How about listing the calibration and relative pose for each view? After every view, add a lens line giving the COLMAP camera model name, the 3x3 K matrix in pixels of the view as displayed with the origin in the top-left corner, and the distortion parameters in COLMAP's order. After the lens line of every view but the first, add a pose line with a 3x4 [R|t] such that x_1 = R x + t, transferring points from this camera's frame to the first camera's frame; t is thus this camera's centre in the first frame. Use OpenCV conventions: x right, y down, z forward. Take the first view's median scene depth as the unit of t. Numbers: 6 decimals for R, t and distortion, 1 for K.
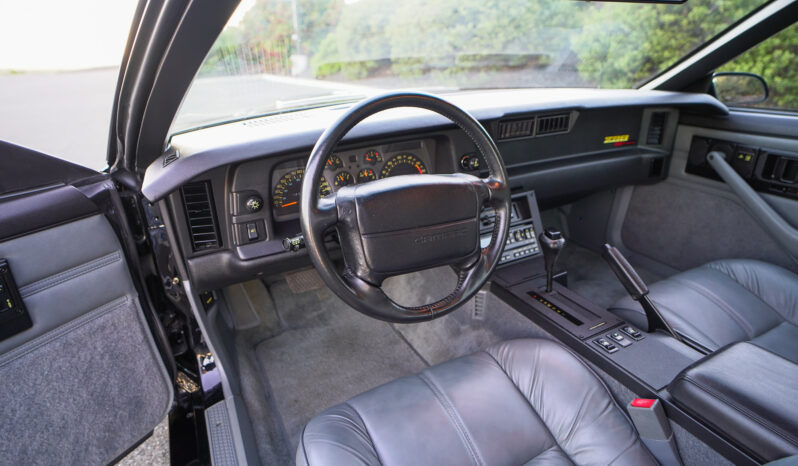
lens RADIAL K [[430.8, 0, 399.0], [0, 430.8, 233.0], [0, 0, 1]] dist [-0.067296, 0.032570]
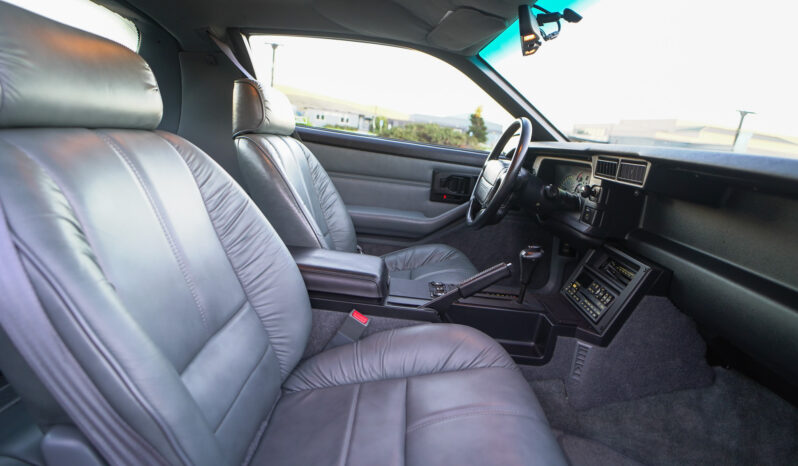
lens RADIAL K [[430.8, 0, 399.0], [0, 430.8, 233.0], [0, 0, 1]] dist [-0.067296, 0.032570]
pose [[-0.473506, 0.175335, -0.863163, 1.260447], [-0.430763, 0.808692, 0.400574, -0.277899], [0.768268, 0.561493, -0.307392, 0.905554]]
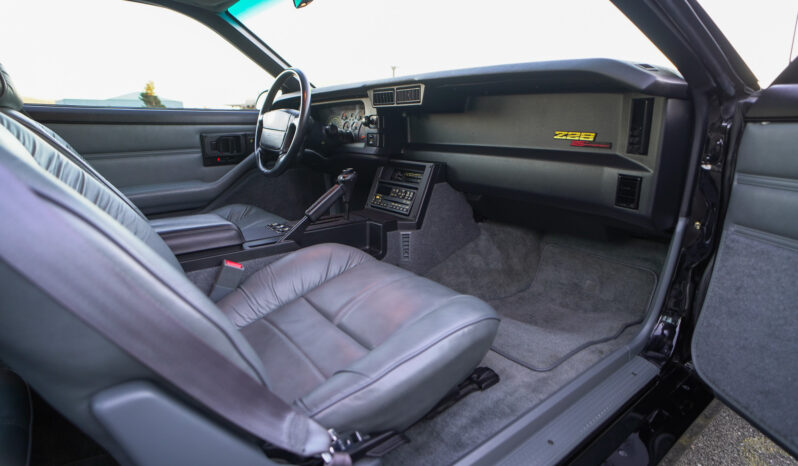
lens RADIAL K [[430.8, 0, 399.0], [0, 430.8, 233.0], [0, 0, 1]] dist [-0.067296, 0.032570]
pose [[0.189961, 0.276478, -0.942059, 1.457333], [-0.377318, 0.906399, 0.189928, -0.120688], [0.906392, 0.319377, 0.276500, 0.722514]]
